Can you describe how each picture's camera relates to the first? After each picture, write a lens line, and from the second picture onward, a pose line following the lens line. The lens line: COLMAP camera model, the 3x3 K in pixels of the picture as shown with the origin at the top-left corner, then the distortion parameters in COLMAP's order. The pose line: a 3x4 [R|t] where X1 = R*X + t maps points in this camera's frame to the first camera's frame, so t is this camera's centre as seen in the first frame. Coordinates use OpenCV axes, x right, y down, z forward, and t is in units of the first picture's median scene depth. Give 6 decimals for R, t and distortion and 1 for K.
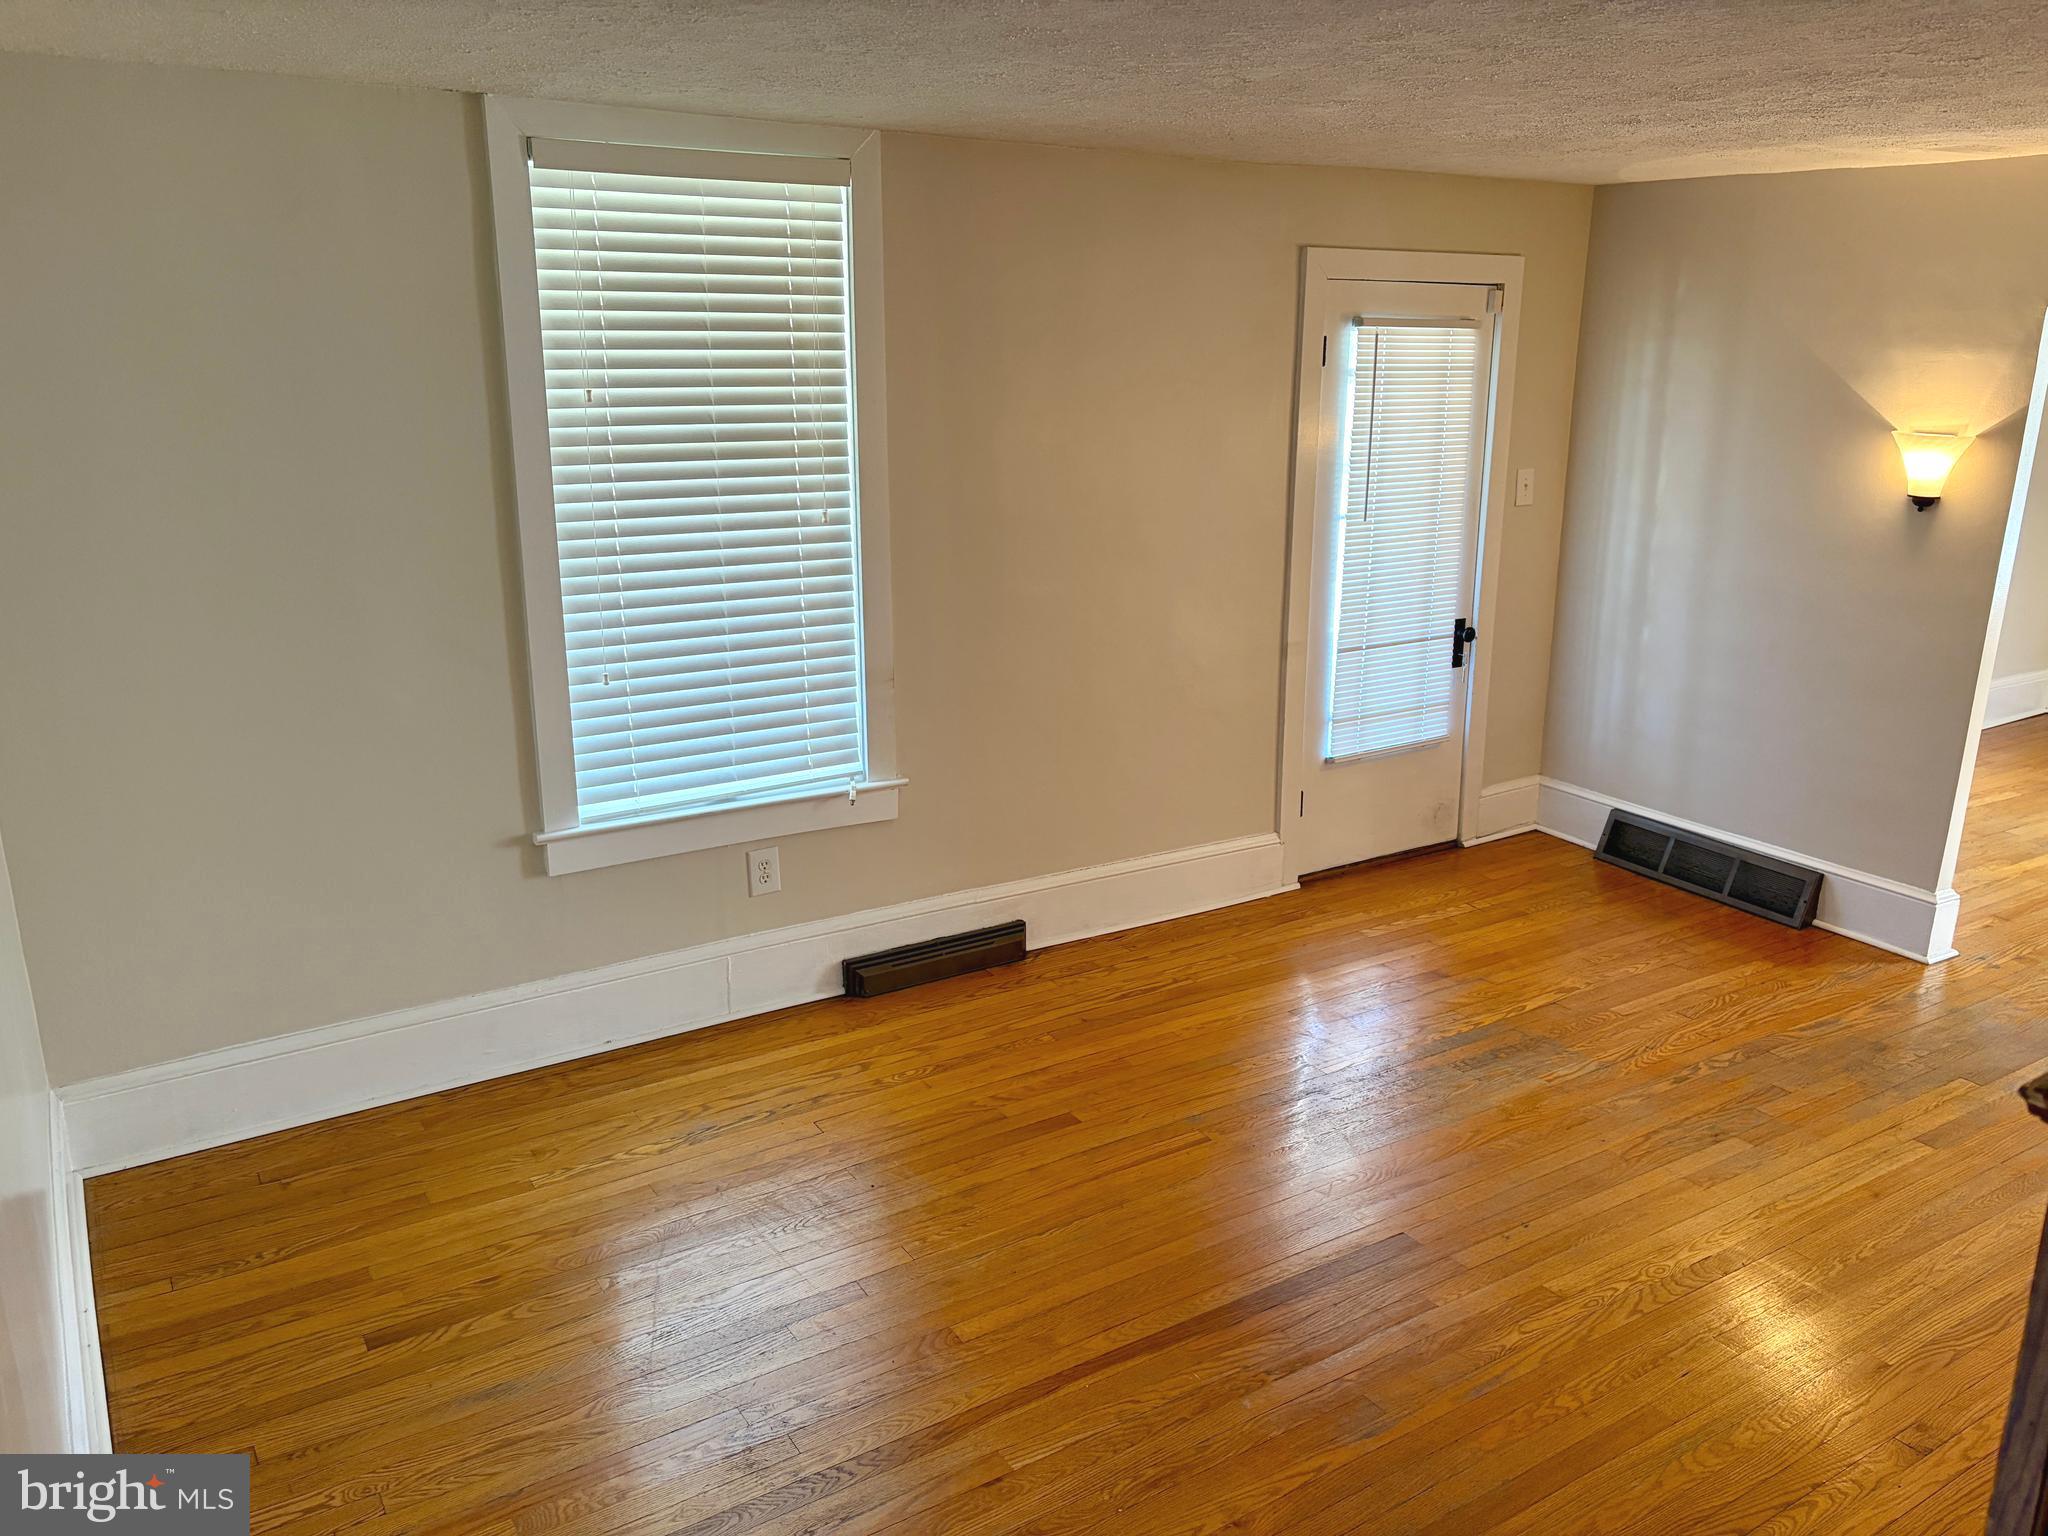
lens RADIAL K [[1539.8, 0, 1031.5], [0, 1539.8, 761.0], [0, 0, 1]] dist [0.084654, -0.093008]
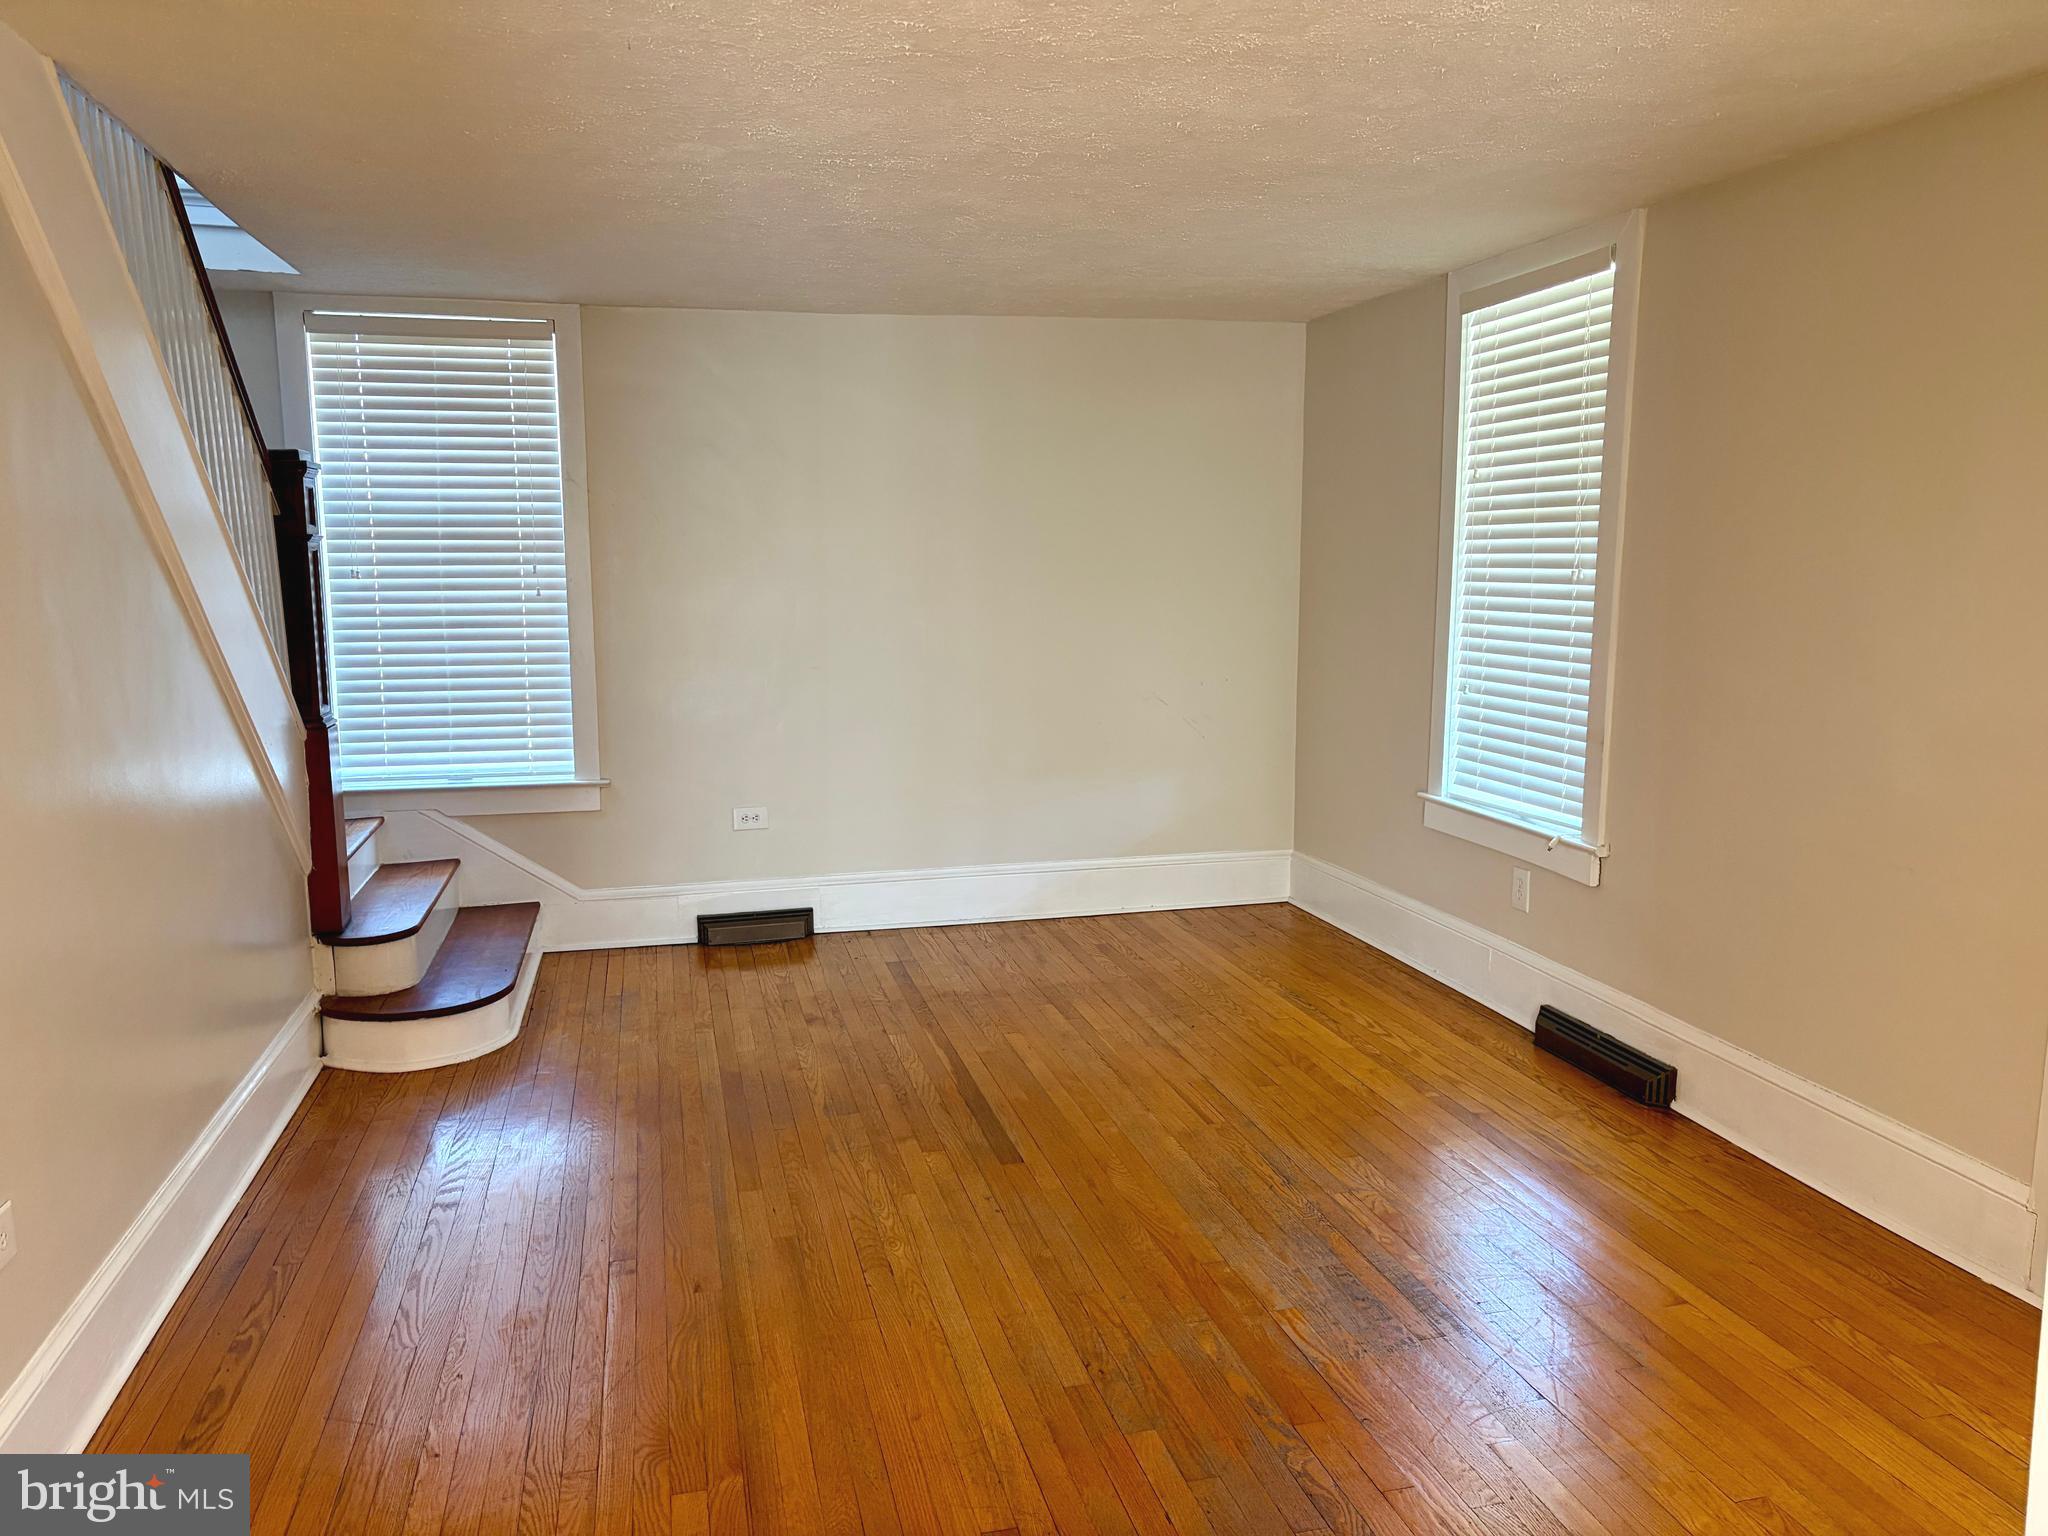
lens RADIAL K [[1539.8, 0, 1031.5], [0, 1539.8, 761.0], [0, 0, 1]] dist [0.084654, -0.093008]
pose [[-0.319486, 0.124017, -0.939440, 1.006208], [-0.241369, 0.948047, 0.207238, -0.167401], [0.916335, 0.292961, -0.272955, 0.980856]]
